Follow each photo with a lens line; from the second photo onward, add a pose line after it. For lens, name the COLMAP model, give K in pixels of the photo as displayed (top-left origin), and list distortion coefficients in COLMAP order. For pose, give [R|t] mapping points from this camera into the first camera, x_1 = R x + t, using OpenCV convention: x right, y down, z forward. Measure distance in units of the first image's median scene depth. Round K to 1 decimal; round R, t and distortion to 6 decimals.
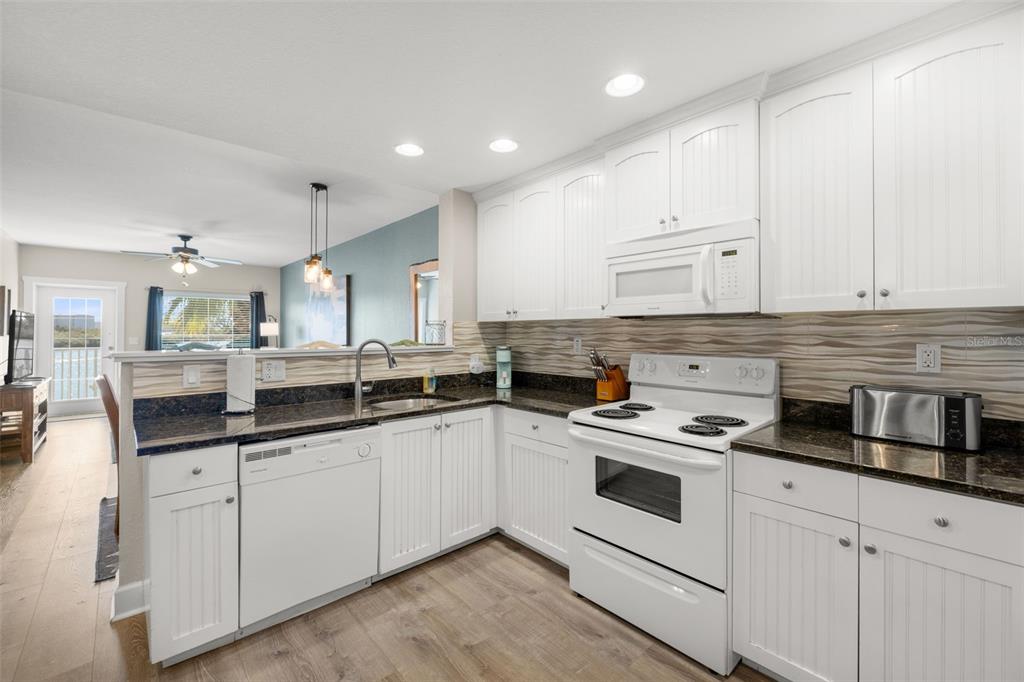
lens RADIAL K [[429.9, 0, 508.1], [0, 429.9, 329.5], [0, 0, 1]] dist [0.000488, -0.000155]
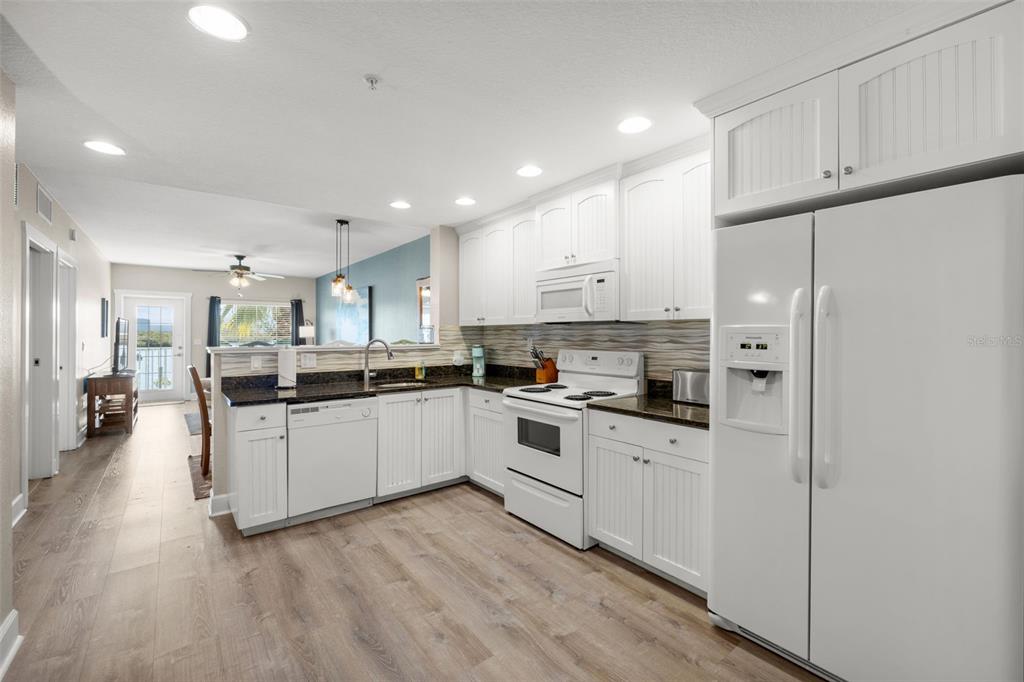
lens RADIAL K [[428.1, 0, 508.6], [0, 428.1, 334.8], [0, 0, 1]] dist [0.000098, 0.000009]
pose [[0.997662, -0.001215, -0.068336, 0.219694], [0.001749, 0.999968, 0.007756, -0.001917], [0.068324, -0.007857, 0.997632, -0.380883]]
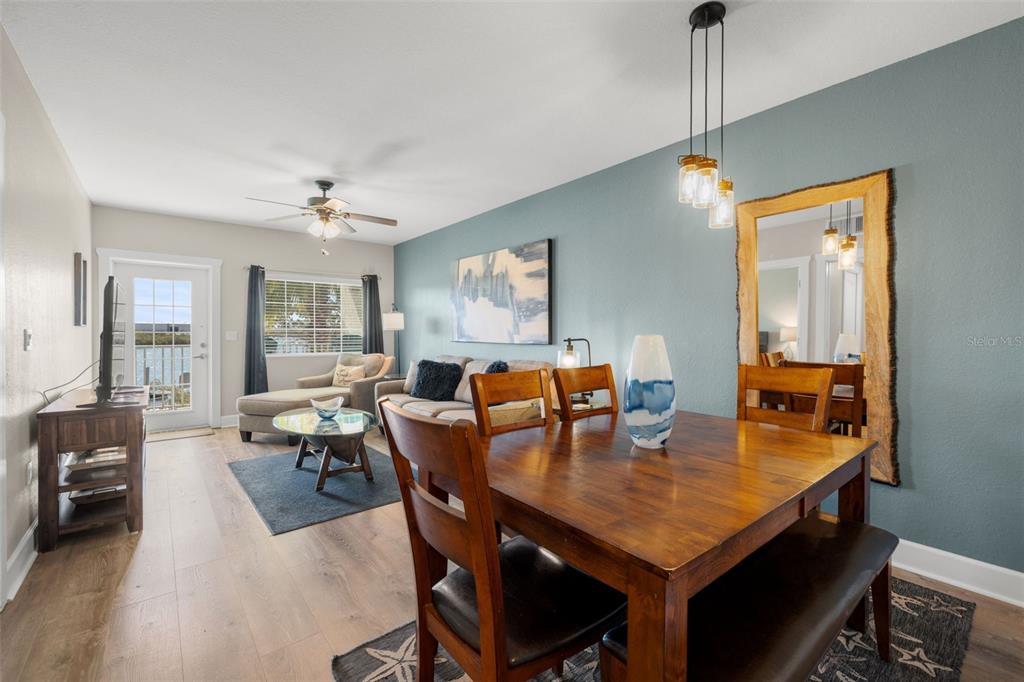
lens RADIAL K [[429.3, 0, 508.9], [0, 429.3, 338.9], [0, 0, 1]] dist [-0.000355, 0.000190]
pose [[0.999031, 0.000912, -0.044005, -0.960746], [-0.000117, 0.999837, 0.018068, 0.049825], [0.044014, -0.018045, 0.998868, 0.720089]]
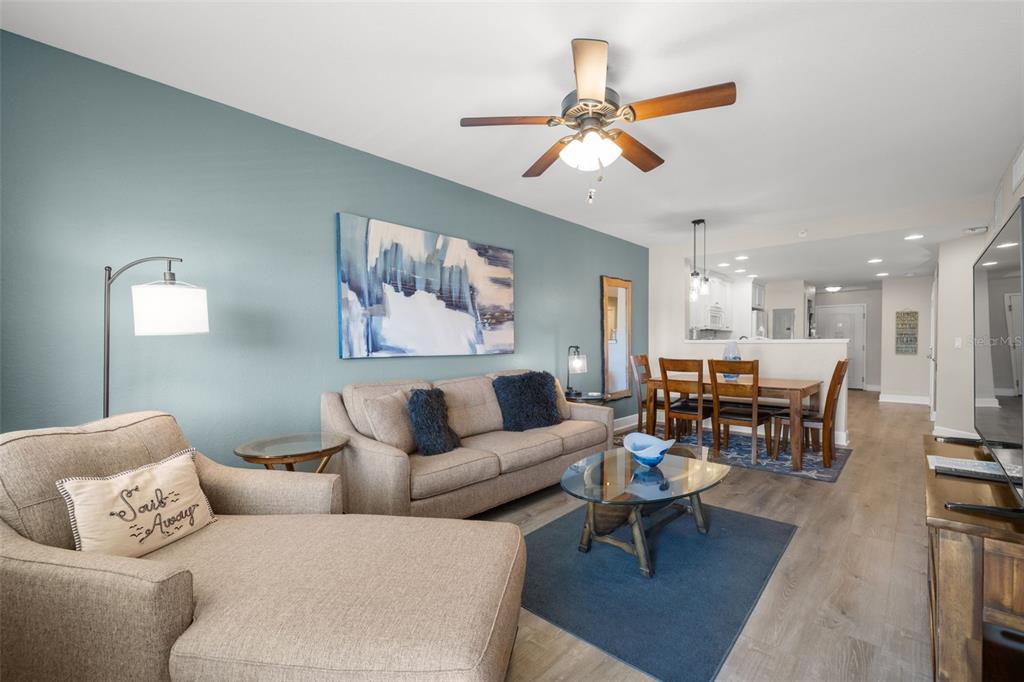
lens RADIAL K [[428.1, 0, 508.6], [0, 428.1, 334.8], [0, 0, 1]] dist [0.000098, 0.000009]
pose [[-0.072060, 0.004361, 0.997391, -2.546876], [-0.007774, 0.999958, -0.004934, 0.036585], [-0.997370, -0.008109, -0.072023, 2.494163]]
